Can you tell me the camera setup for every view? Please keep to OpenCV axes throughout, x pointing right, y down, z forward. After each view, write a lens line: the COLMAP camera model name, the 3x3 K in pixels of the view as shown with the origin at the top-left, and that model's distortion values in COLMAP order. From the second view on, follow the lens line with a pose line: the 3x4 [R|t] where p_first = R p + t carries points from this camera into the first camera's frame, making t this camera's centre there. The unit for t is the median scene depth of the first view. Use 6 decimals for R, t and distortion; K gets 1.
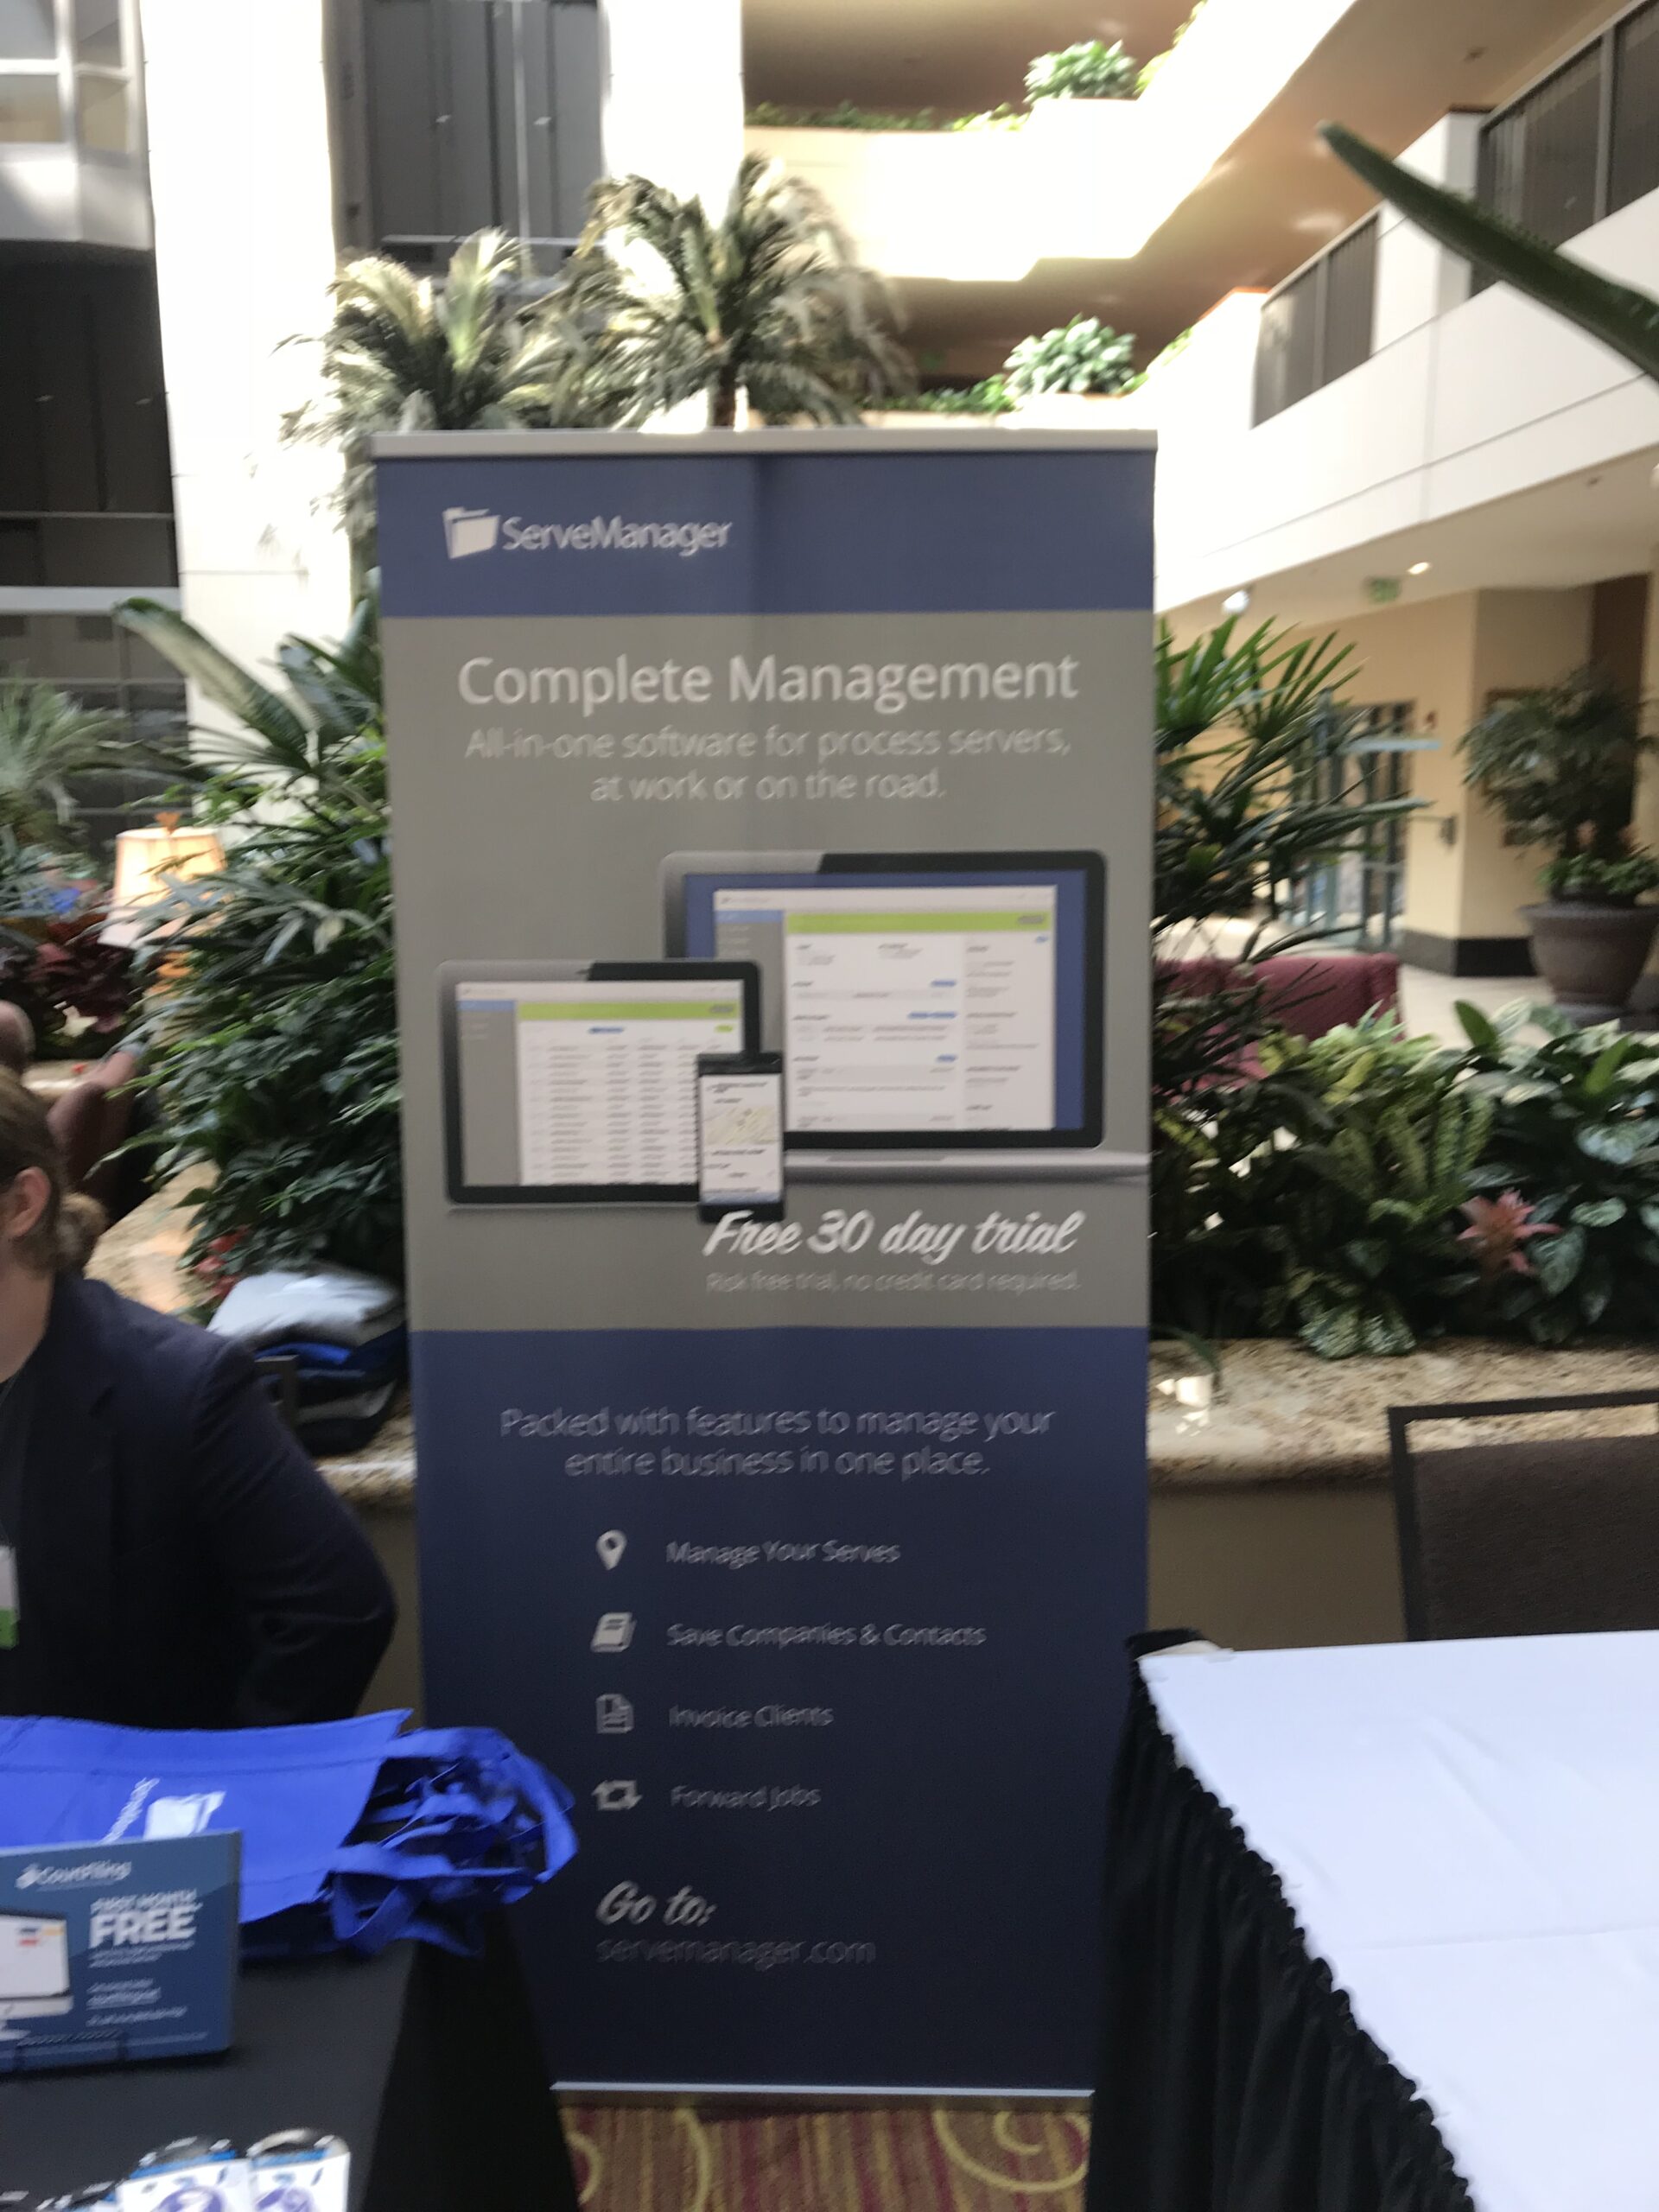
lens RADIAL K [[1808.0, 0, 829.4], [0, 1808.0, 1100.1], [0, 0, 1]] dist [0.010337, 0.004139]
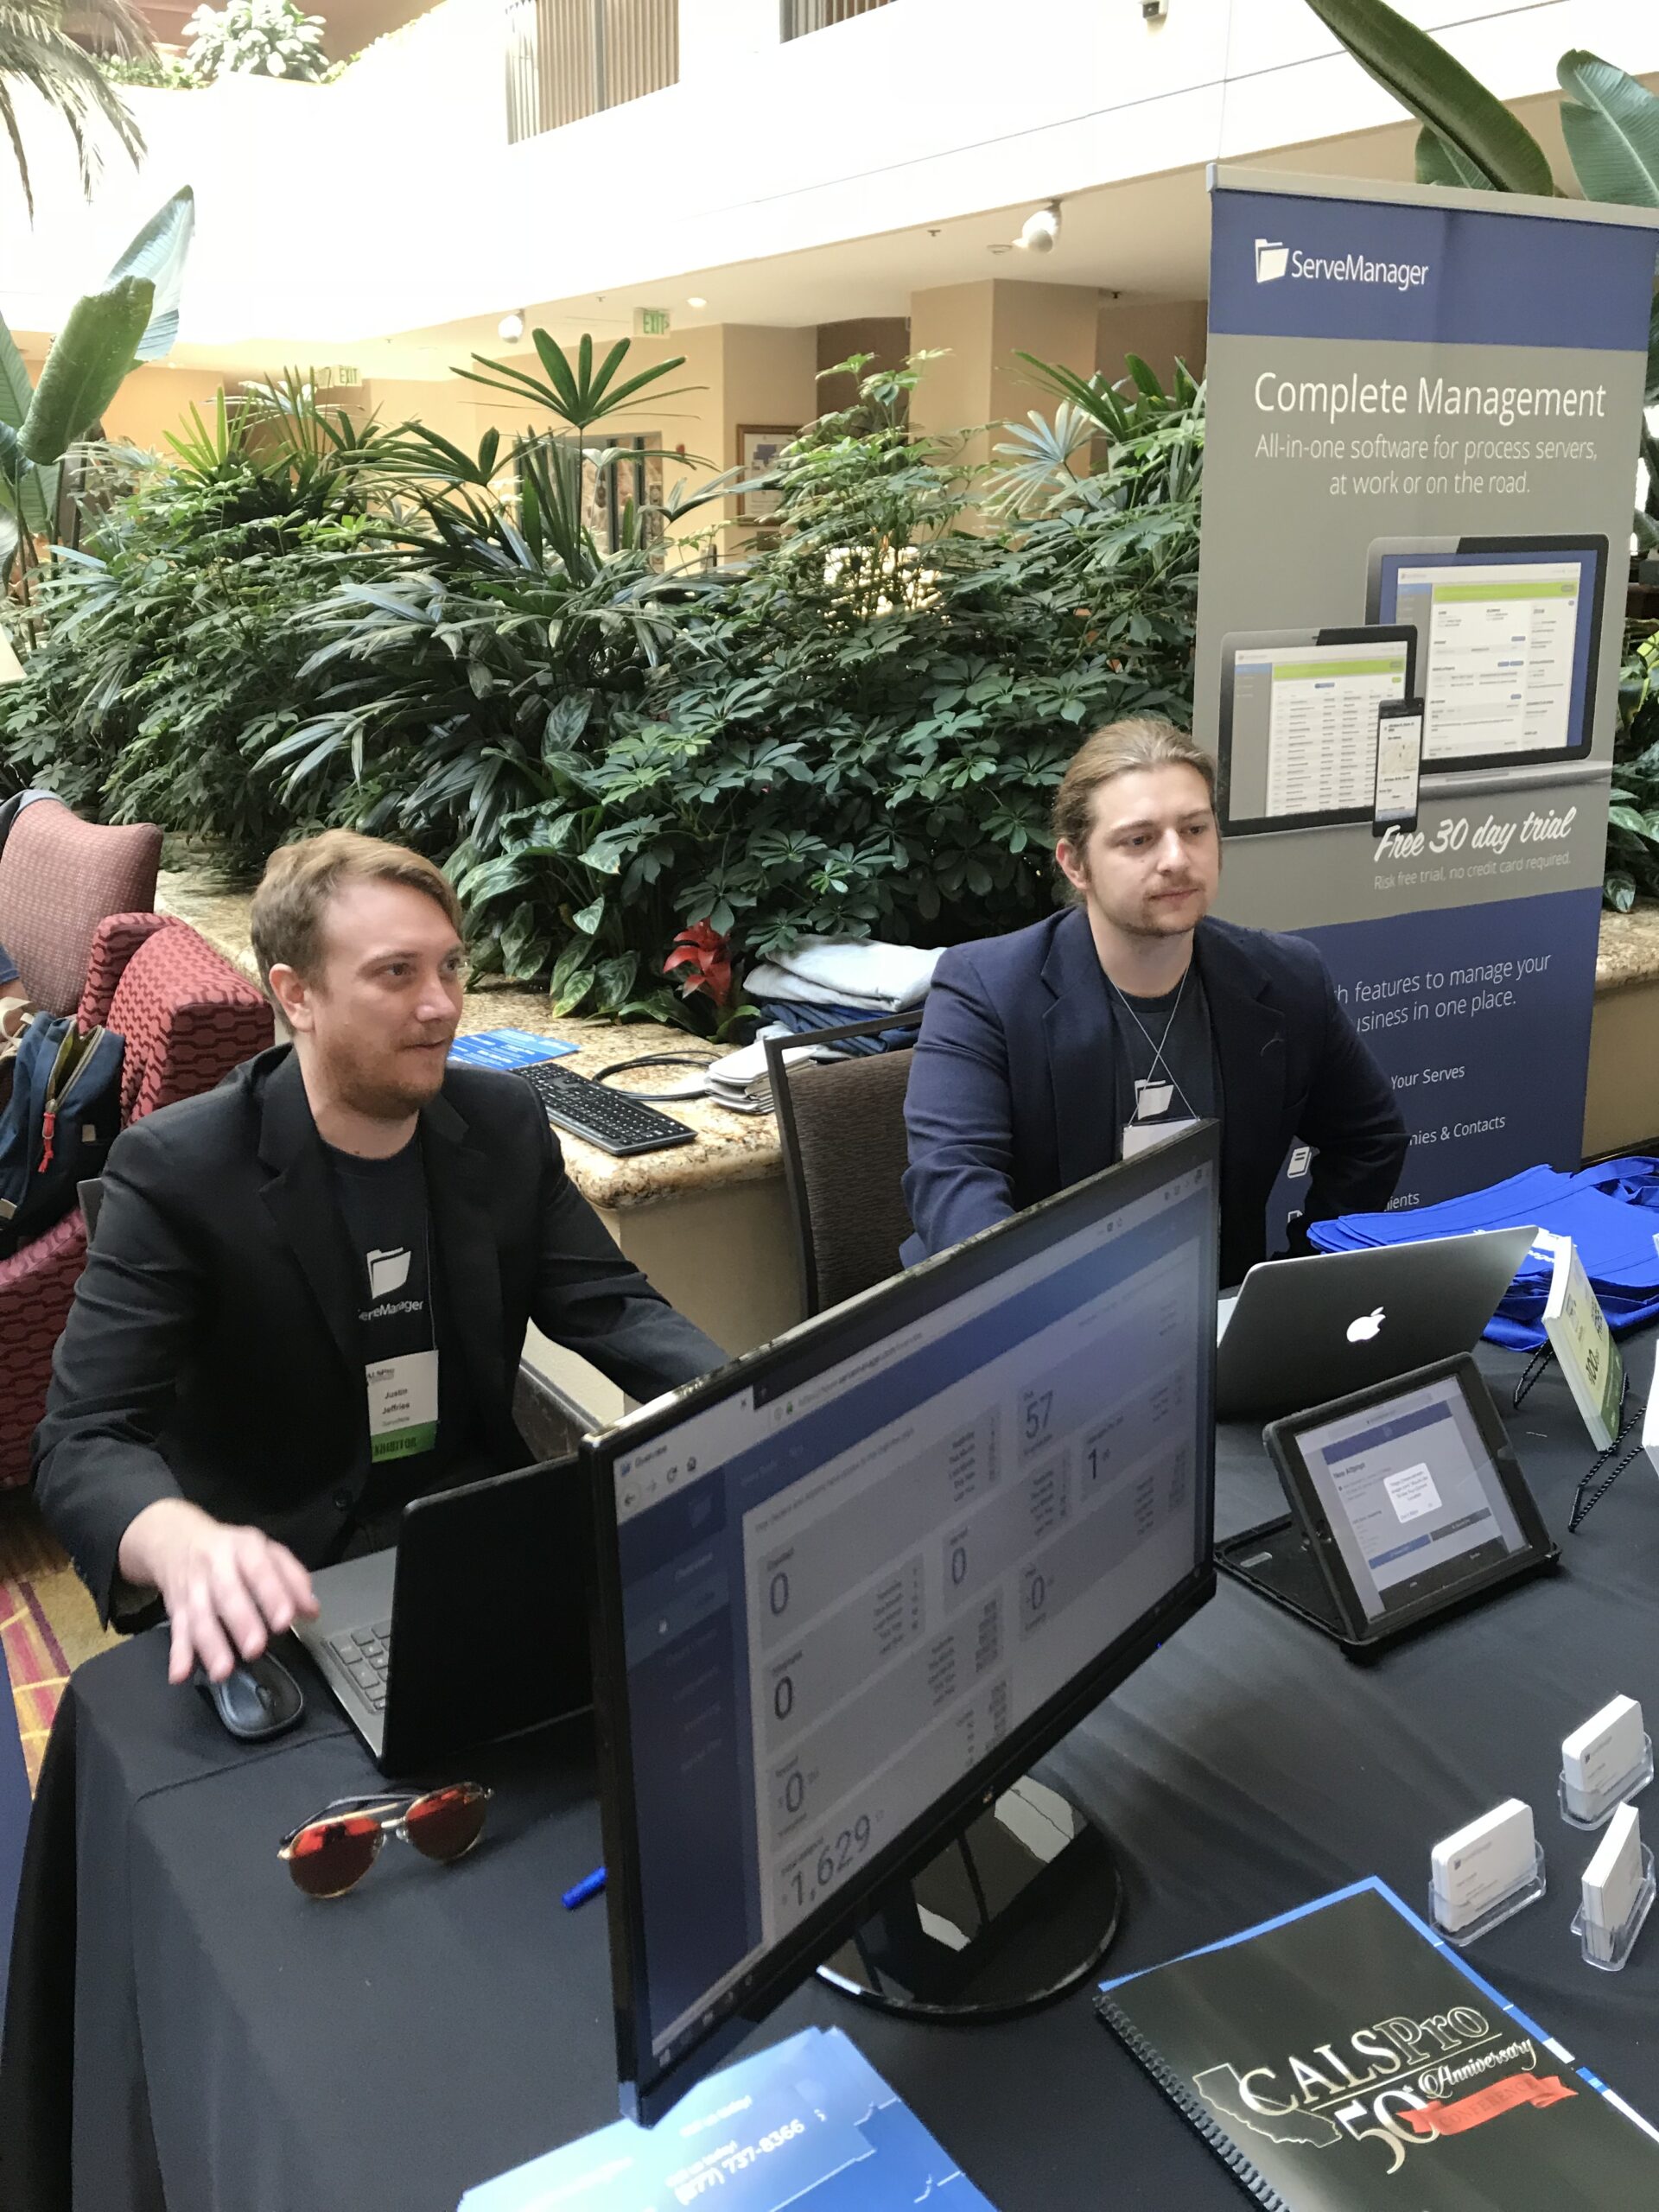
lens RADIAL K [[1808.0, 0, 763.4], [0, 1808.0, 1106.3], [0, 0, 1]] dist [0.010337, 0.004139]
pose [[0.884601, -0.144061, 0.443539, -1.066797], [0.080242, 0.983925, 0.159541, 0.016433], [-0.459392, -0.105539, 0.881941, 0.039897]]
